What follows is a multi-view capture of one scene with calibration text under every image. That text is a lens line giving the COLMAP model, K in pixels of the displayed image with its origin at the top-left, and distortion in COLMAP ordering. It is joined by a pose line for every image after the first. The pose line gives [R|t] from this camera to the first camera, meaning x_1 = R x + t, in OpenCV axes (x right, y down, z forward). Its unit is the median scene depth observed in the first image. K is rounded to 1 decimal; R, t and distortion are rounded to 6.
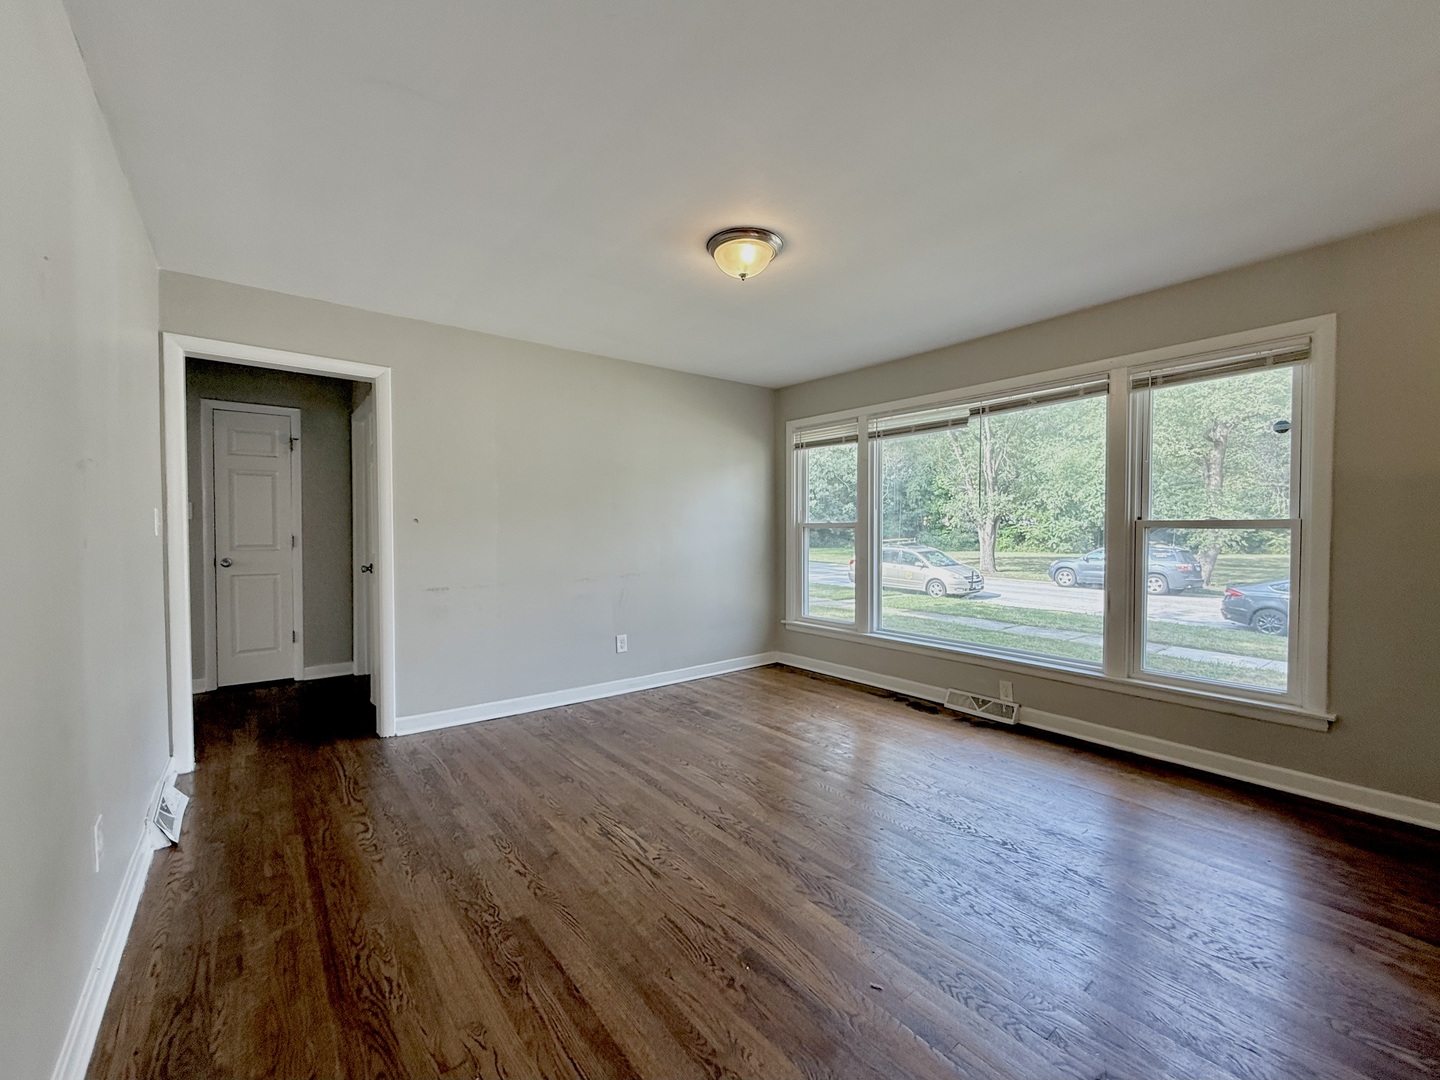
lens RADIAL K [[613.3, 0, 724.7], [0, 613.3, 540.9], [0, 0, 1]] dist [-0.002814, 0.000039]
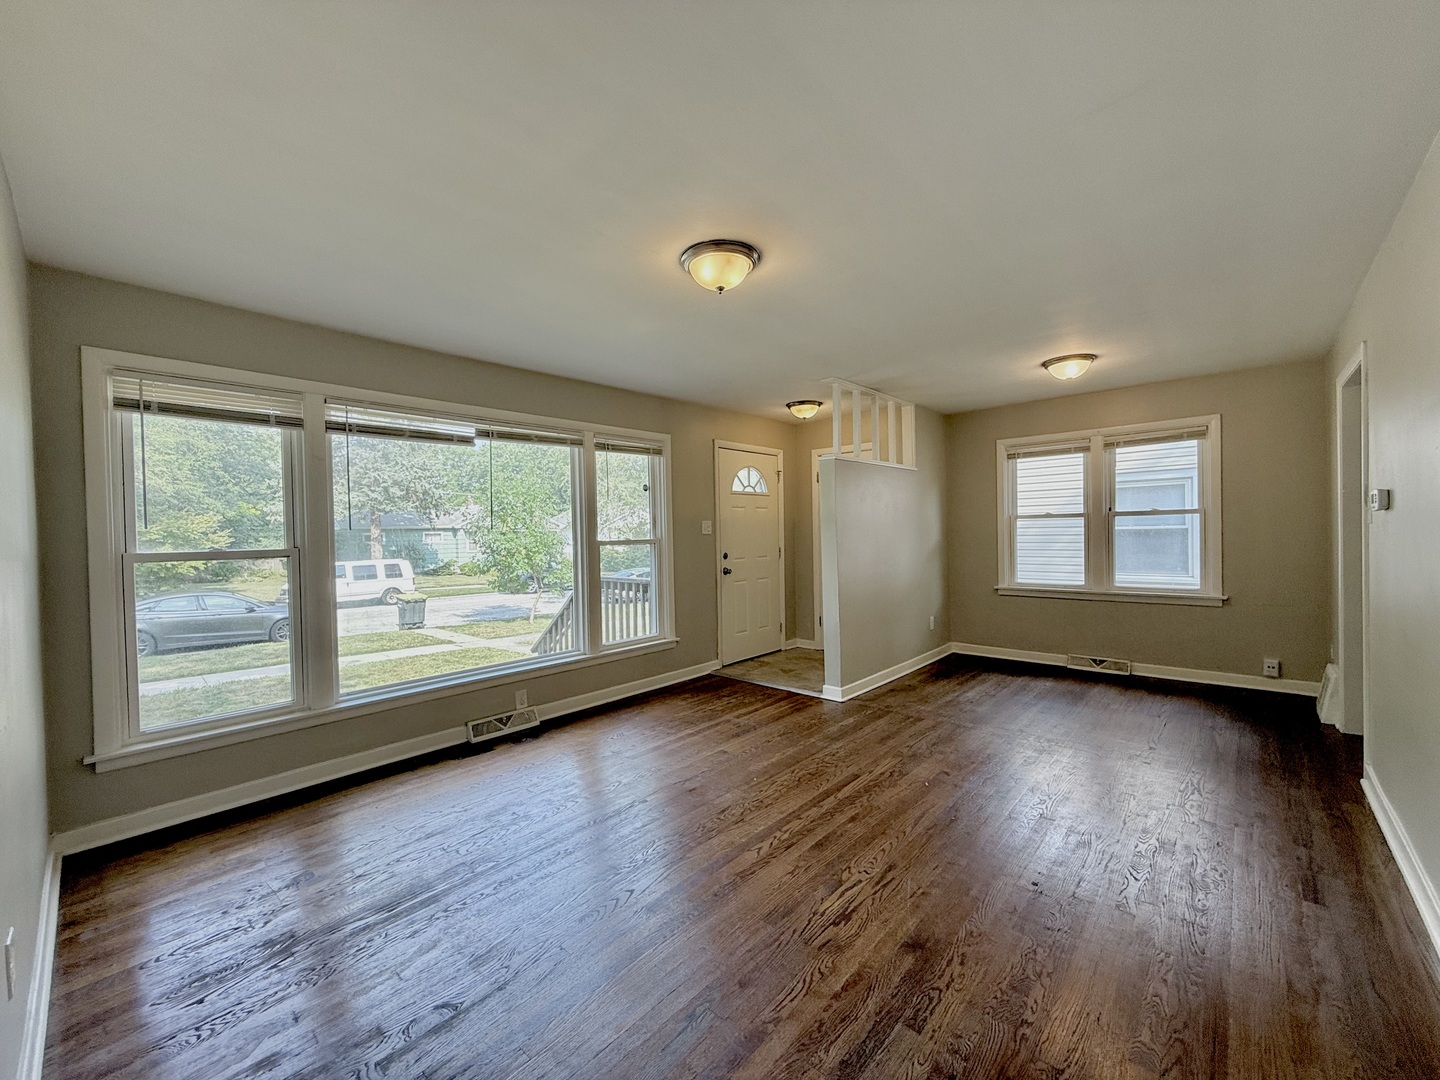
lens RADIAL K [[578.5, 0, 715.4], [0, 578.5, 542.3], [0, 0, 1]] dist [-0.002399, 0.000247]
pose [[-0.171294, -0.011265, 0.985156, -0.593094], [0.042358, 0.998926, 0.018787, -0.036996], [-0.984309, 0.044947, -0.170632, 0.811742]]
